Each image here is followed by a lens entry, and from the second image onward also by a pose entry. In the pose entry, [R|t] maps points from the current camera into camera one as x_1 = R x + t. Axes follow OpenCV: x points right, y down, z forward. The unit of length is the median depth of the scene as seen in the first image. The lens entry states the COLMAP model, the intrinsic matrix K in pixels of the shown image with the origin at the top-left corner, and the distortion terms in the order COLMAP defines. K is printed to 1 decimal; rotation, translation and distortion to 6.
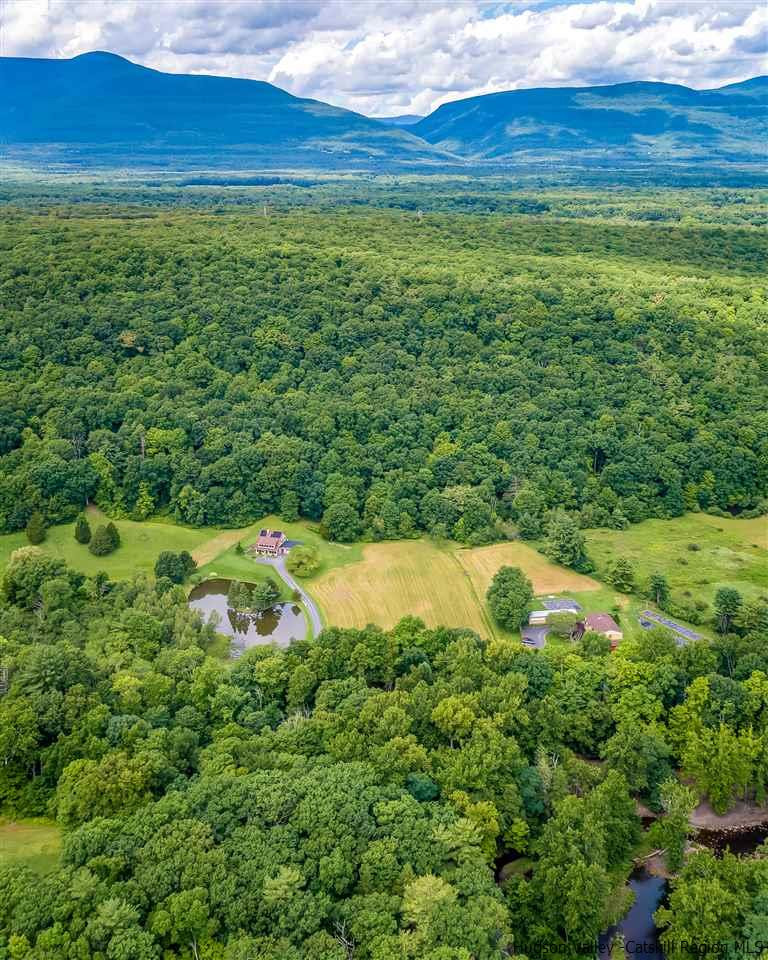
lens RADIAL K [[787.7, 0, 380.8], [0, 787.7, 480.3], [0, 0, 1]] dist [0.030846, 0.006874]
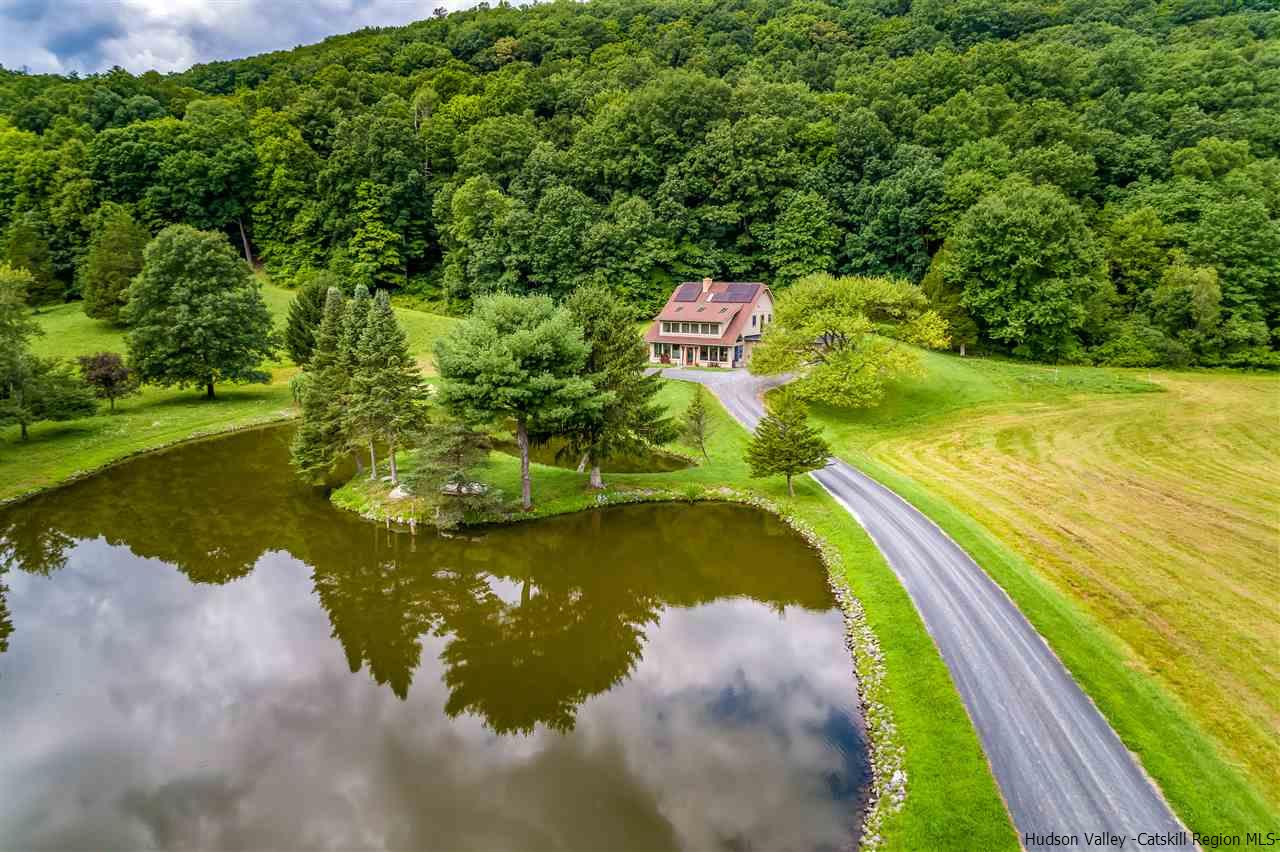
lens RADIAL K [[839.5, 0, 653.1], [0, 839.5, 397.7], [0, 0, 1]] dist [0.038372, 0.000053]
pose [[0.948403, 0.039034, -0.314655, -0.067625], [-0.088447, 0.985570, -0.144322, 0.129529], [0.304481, 0.164706, 0.938170, 0.690295]]
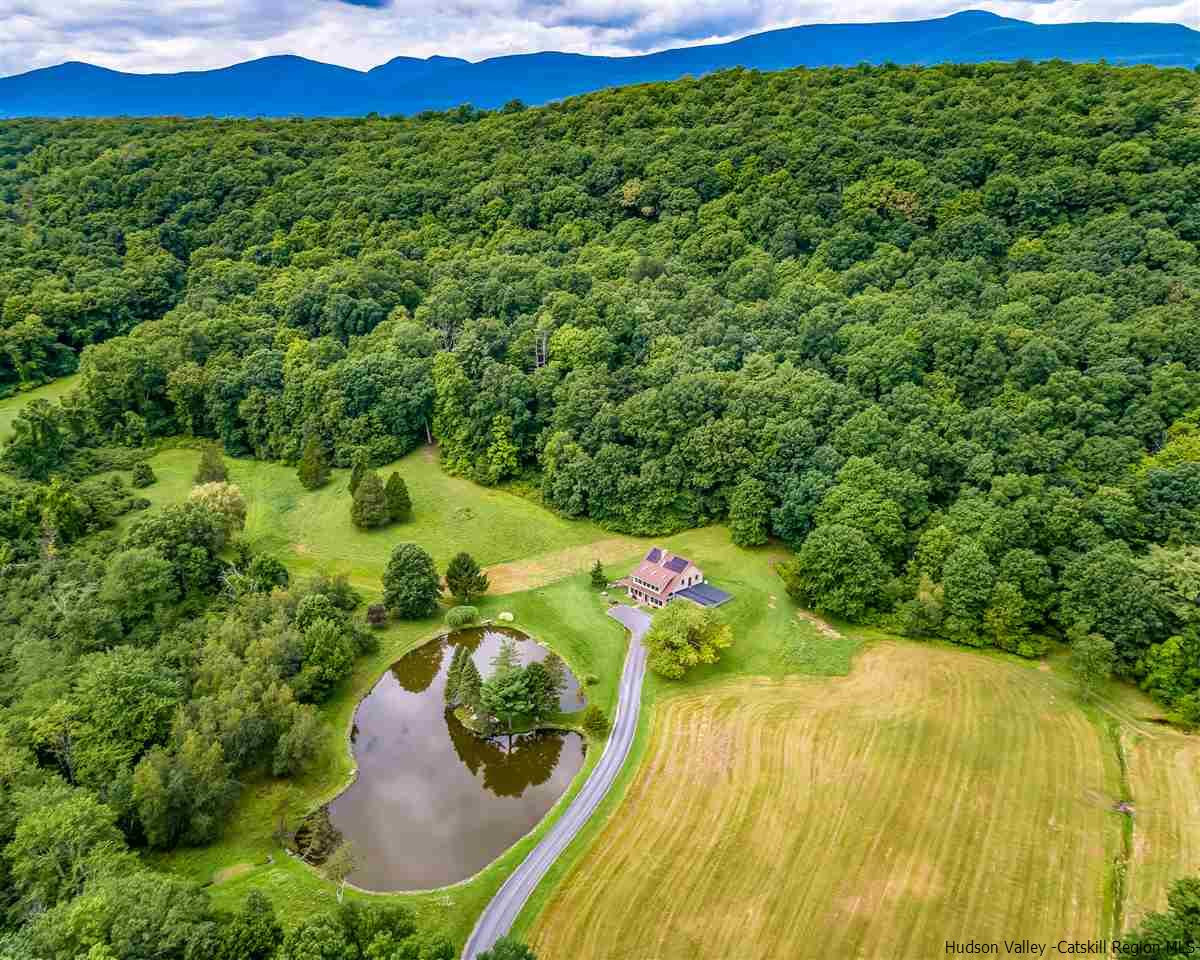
lens RADIAL K [[984.7, 0, 603.6], [0, 984.7, 485.6], [0, 0, 1]] dist [0.030846, 0.006874]
pose [[0.829045, 0.174376, -0.531297, 0.110626], [-0.176742, 0.983140, 0.046884, 0.005990], [0.530515, 0.055034, 0.845887, 0.464839]]
